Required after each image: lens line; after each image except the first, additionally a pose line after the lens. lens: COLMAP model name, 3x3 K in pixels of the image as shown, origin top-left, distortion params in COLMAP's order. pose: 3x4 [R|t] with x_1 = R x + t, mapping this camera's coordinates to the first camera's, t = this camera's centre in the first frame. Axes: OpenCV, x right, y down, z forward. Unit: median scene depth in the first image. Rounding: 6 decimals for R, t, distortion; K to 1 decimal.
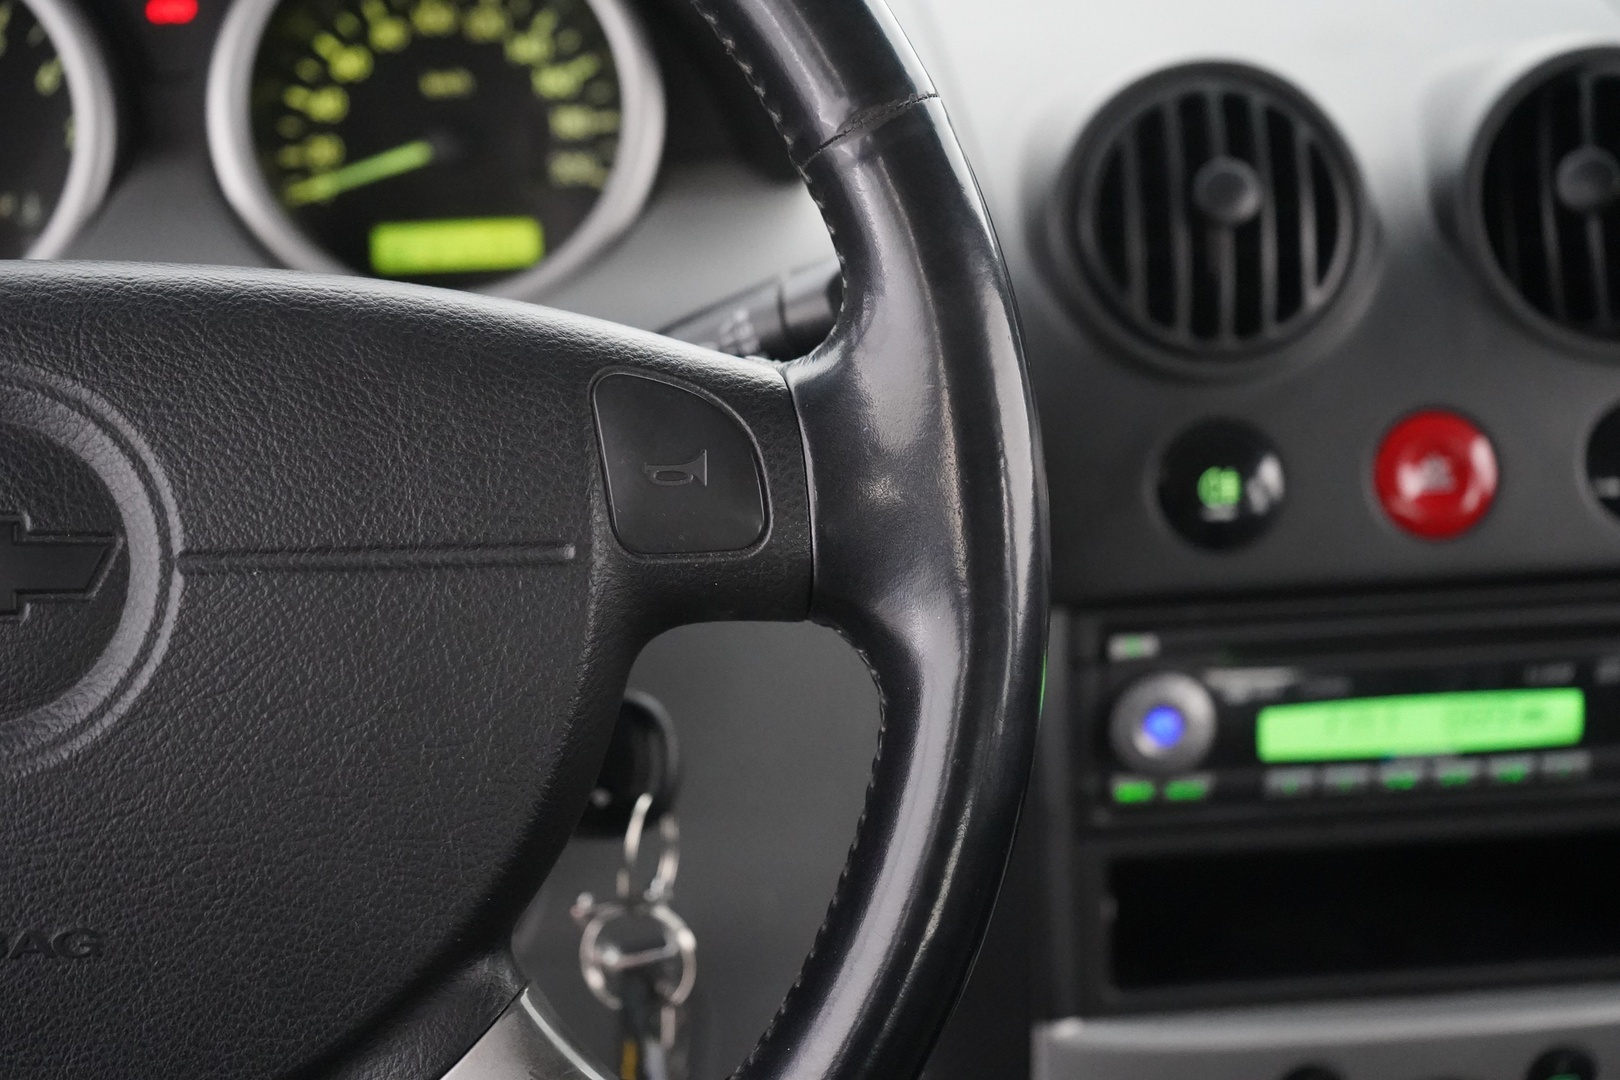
lens RADIAL K [[2631.4, 0, 817.2], [0, 2631.4, 542.3], [0, 0, 1]] dist [-0.039179, 0.000000]
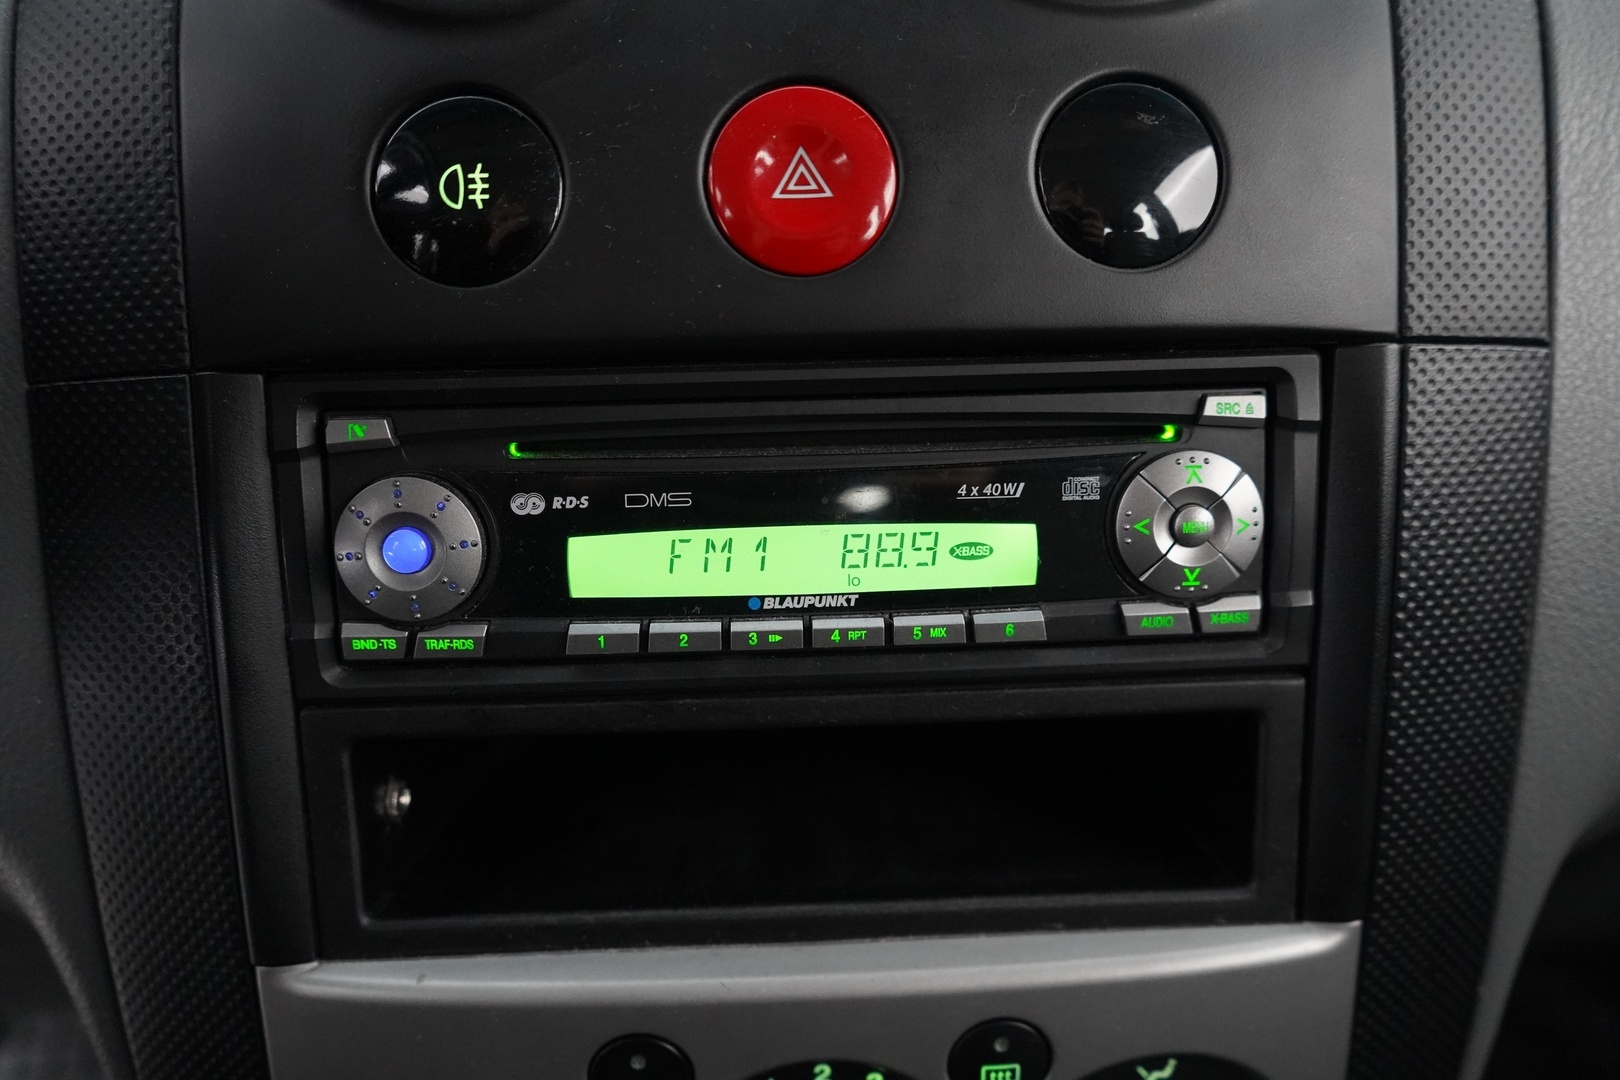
lens RADIAL K [[1306.1, 0, 811.1], [0, 1306.1, 537.9], [0, 0, 1]] dist [0.006982, -0.016182]
pose [[0.998017, 0.023653, -0.058340, 0.258252], [-0.022535, 0.999551, 0.019742, 0.058377], [0.058781, -0.018388, 0.998102, 0.668716]]
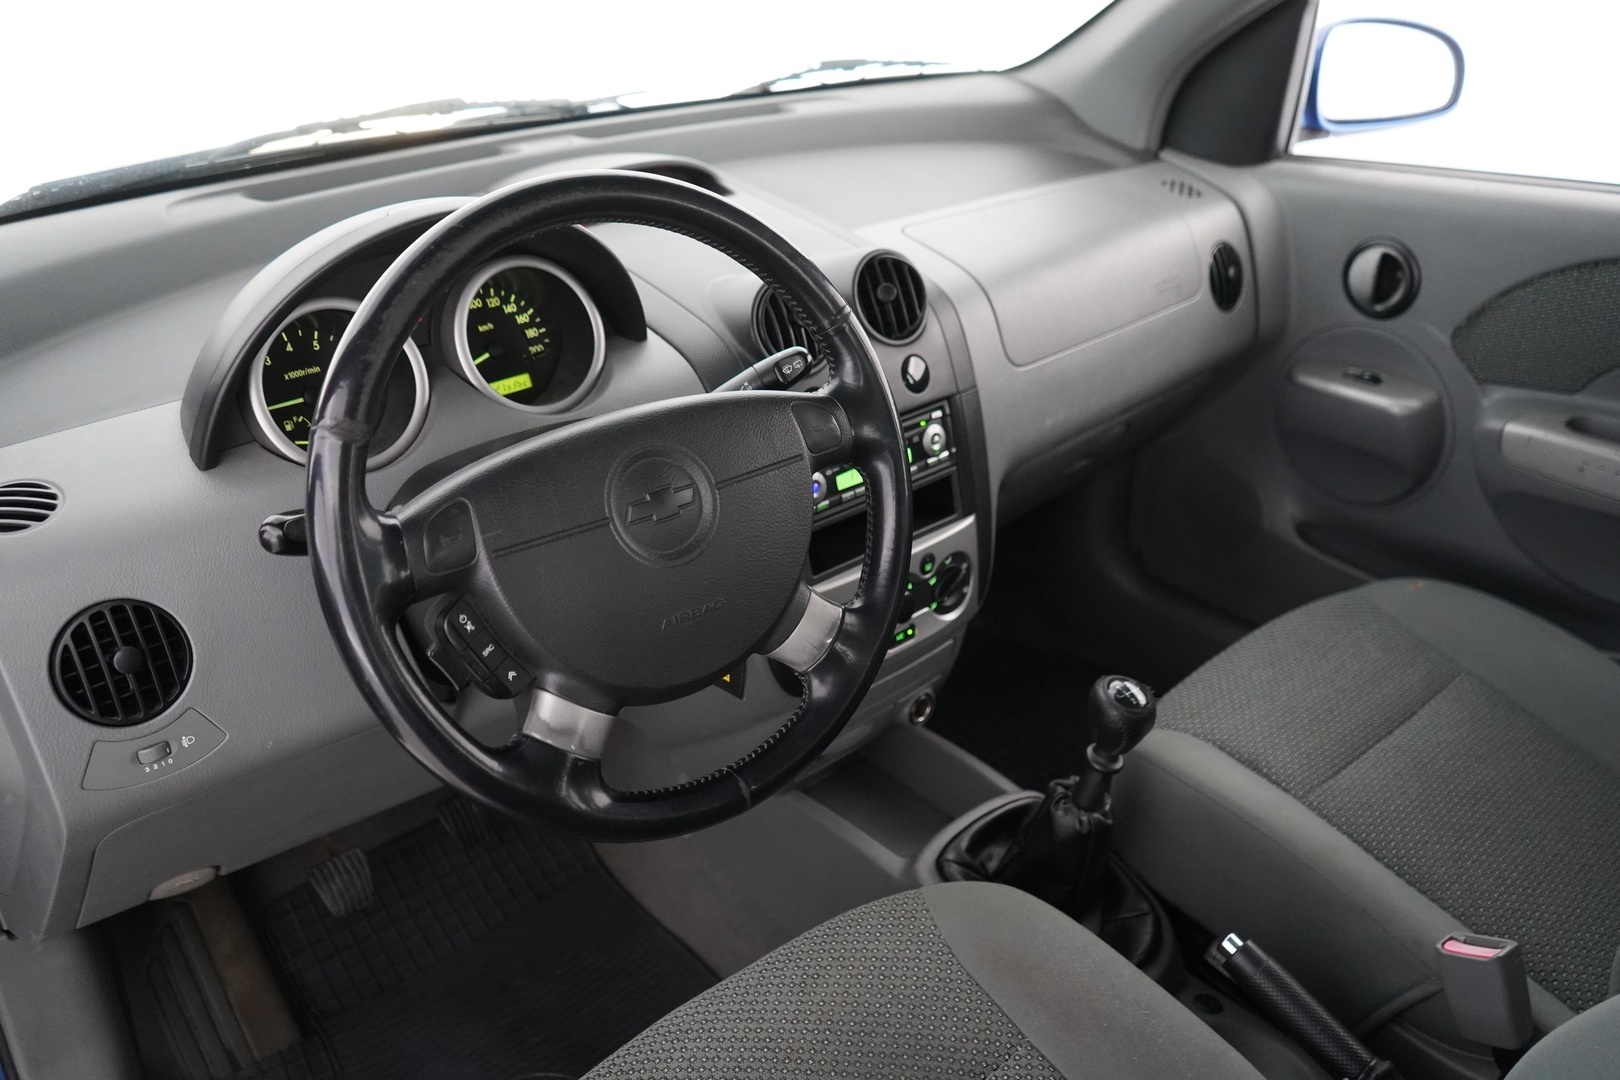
lens RADIAL K [[1306.1, 0, 797.8], [0, 1306.1, 534.1], [0, 0, 1]] dist [0.006982, -0.016182]
pose [[0.823004, -0.265570, 0.502132, -0.684268], [0.229513, 0.964077, 0.133710, -0.089999], [-0.519604, 0.005202, 0.854391, -0.321363]]
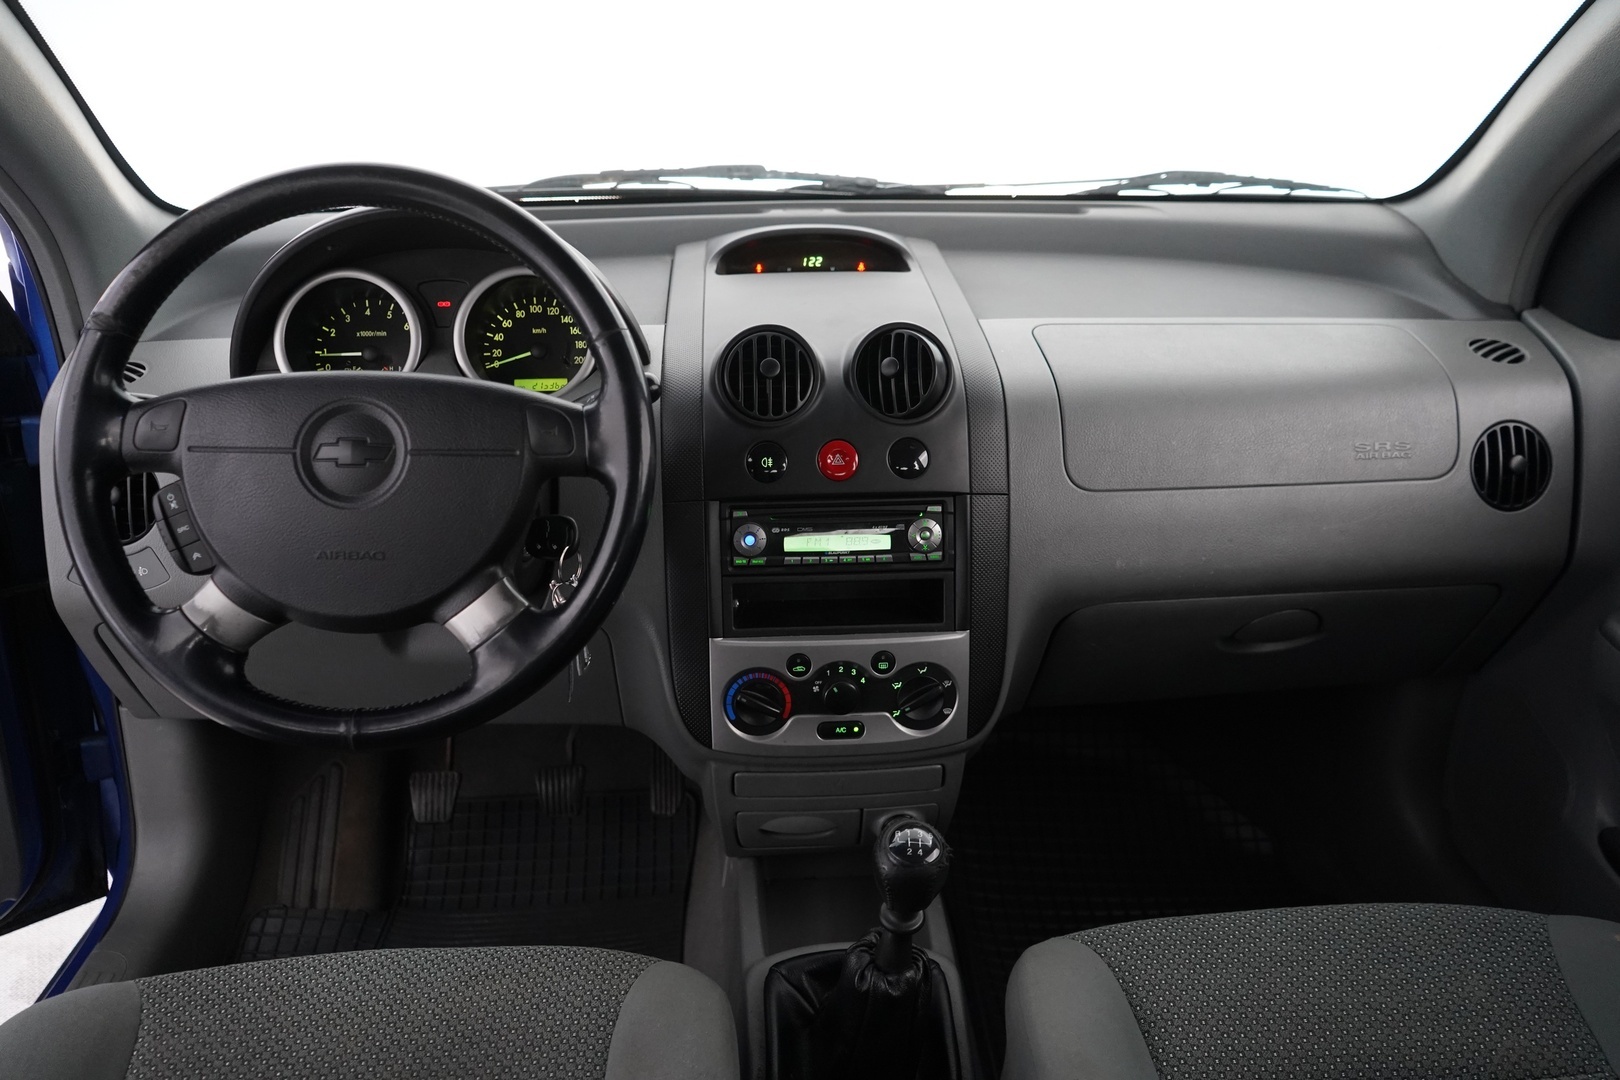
lens RADIAL K [[1306.1, 0, 799.6], [0, 1306.1, 542.4], [0, 0, 1]] dist [0.006982, -0.016182]
pose [[0.998794, 0.023300, -0.043207, 0.257890], [-0.024590, 0.999260, -0.029581, 0.117636], [0.042486, 0.030607, 0.998628, -0.533975]]
